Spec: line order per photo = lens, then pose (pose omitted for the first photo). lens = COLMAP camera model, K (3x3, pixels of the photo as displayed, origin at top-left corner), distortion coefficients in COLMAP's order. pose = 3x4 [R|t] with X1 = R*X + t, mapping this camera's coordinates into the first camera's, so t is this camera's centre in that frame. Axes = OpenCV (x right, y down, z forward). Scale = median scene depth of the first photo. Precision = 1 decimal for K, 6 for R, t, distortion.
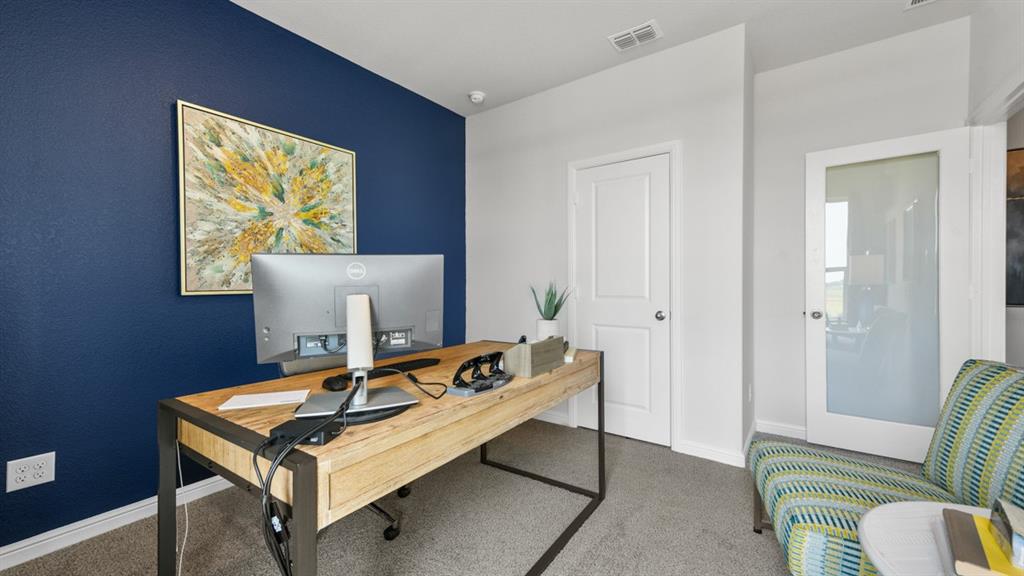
lens RADIAL K [[400.2, 0, 512.6], [0, 400.2, 286.6], [0, 0, 1]] dist [0.011945, 0.000685]
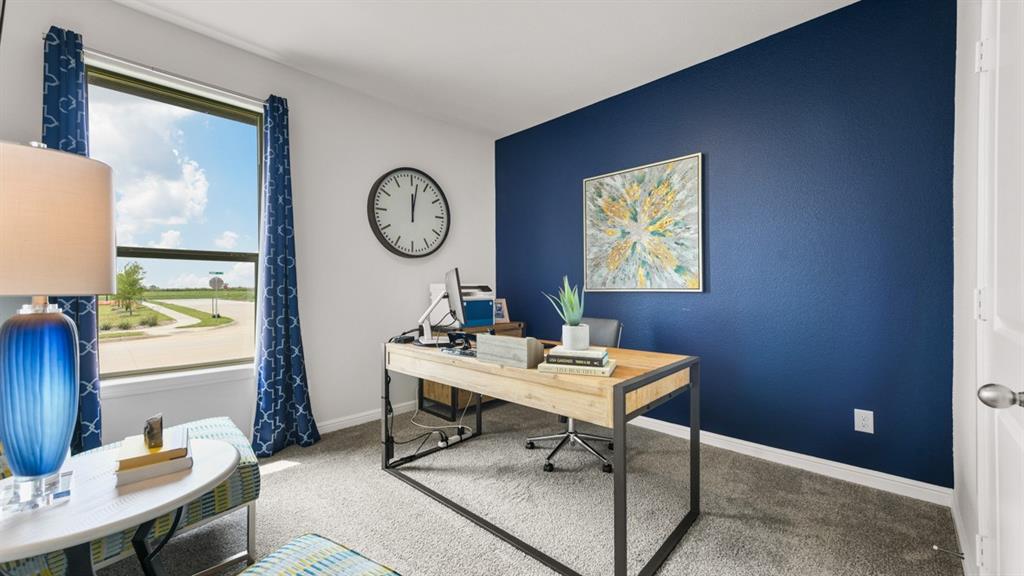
lens RADIAL K [[400.2, 0, 512.0], [0, 400.2, 290.8], [0, 0, 1]] dist [0.011945, 0.000685]
pose [[-0.135198, 0.005119, -0.990805, 0.791384], [-0.005600, 0.999967, 0.005931, 0.008155], [0.990803, 0.006350, -0.135165, 0.796708]]
